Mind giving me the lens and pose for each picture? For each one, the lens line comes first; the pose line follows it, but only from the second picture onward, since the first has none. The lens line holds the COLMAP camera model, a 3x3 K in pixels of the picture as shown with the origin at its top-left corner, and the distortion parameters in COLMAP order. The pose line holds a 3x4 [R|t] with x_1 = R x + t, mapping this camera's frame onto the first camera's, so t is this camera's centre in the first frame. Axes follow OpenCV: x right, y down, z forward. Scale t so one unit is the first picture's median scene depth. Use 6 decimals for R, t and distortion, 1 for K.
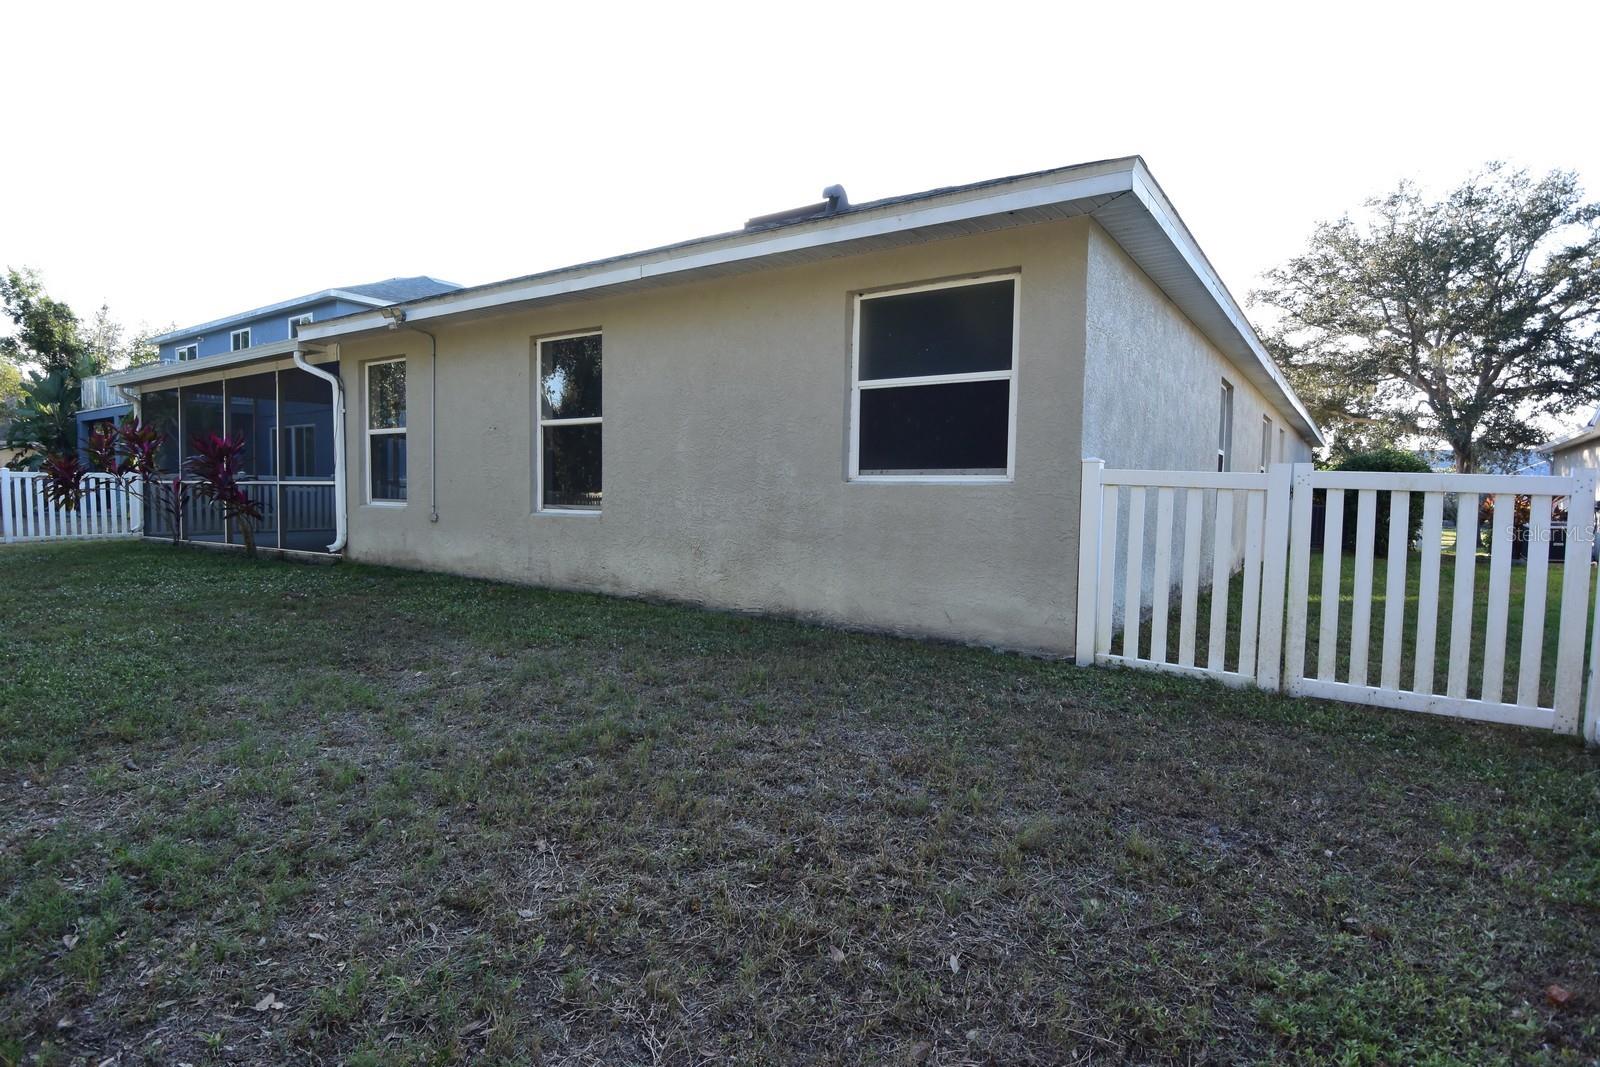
lens RADIAL K [[840.6, 0, 804.0], [0, 840.6, 542.3], [0, 0, 1]] dist [-0.001818, -0.026208]
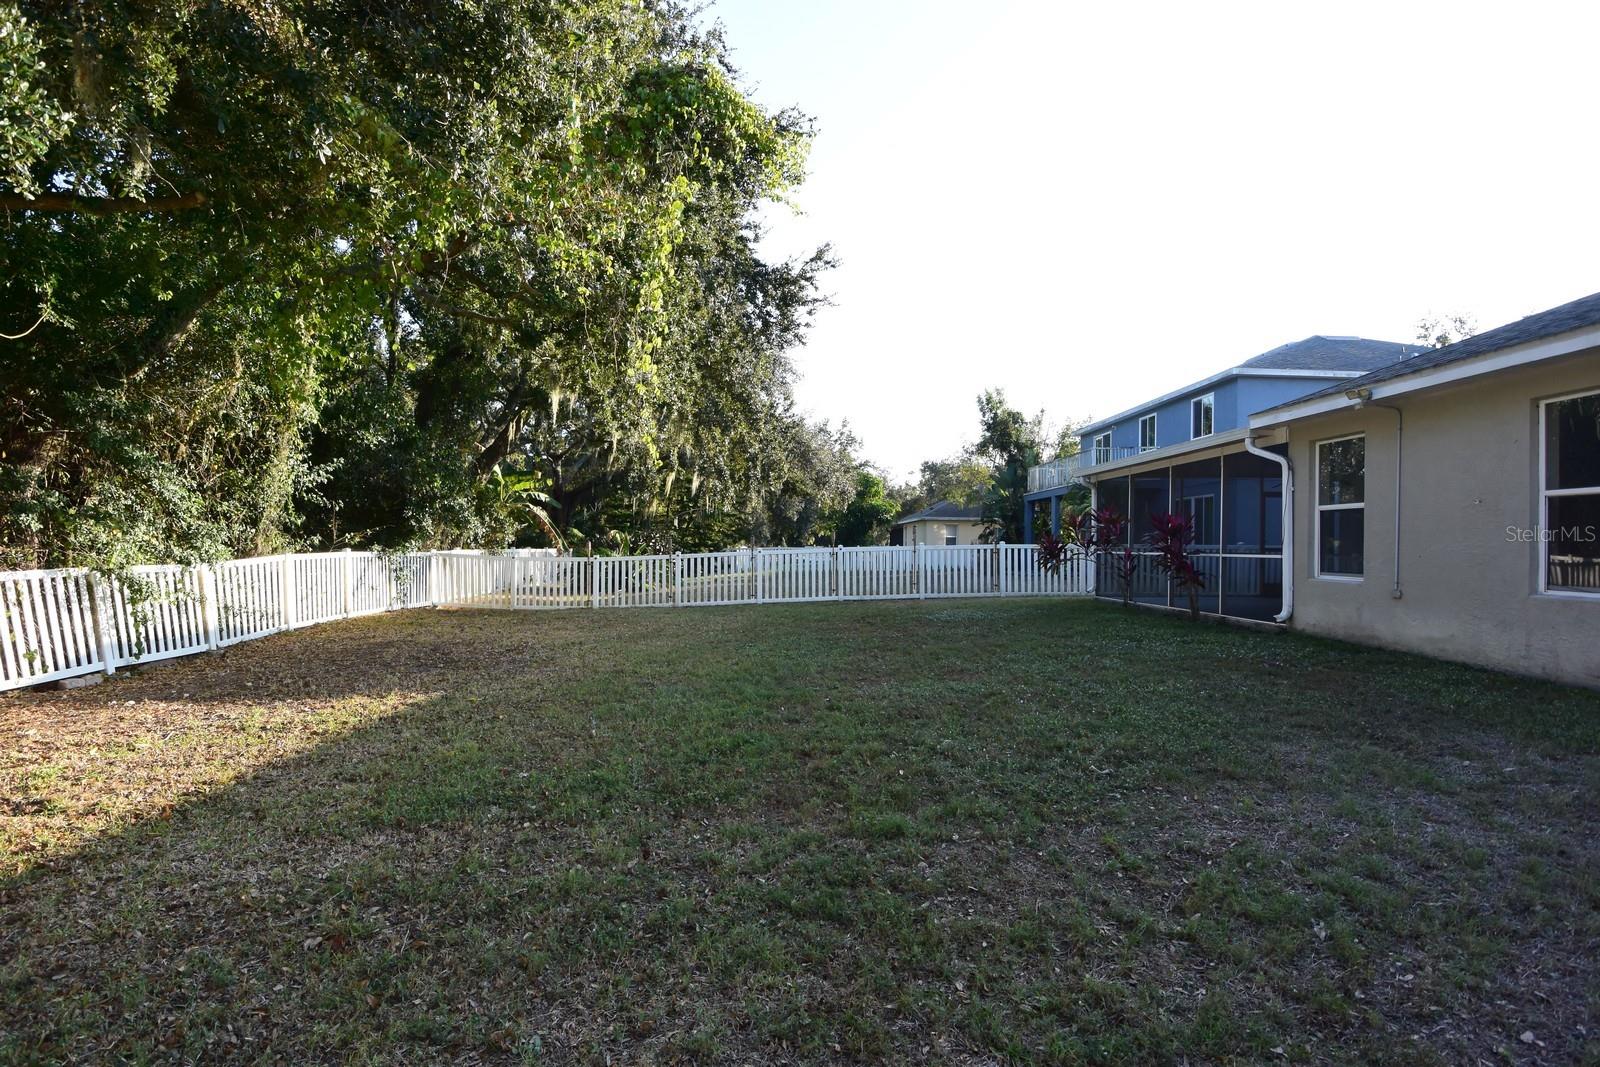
lens RADIAL K [[840.6, 0, 804.0], [0, 840.6, 542.3], [0, 0, 1]] dist [-0.001818, -0.026208]
pose [[0.593542, -0.010078, -0.804740, -0.062842], [-0.046098, 0.997854, -0.046497, -0.011582], [0.803482, 0.064695, 0.591804, -0.115305]]
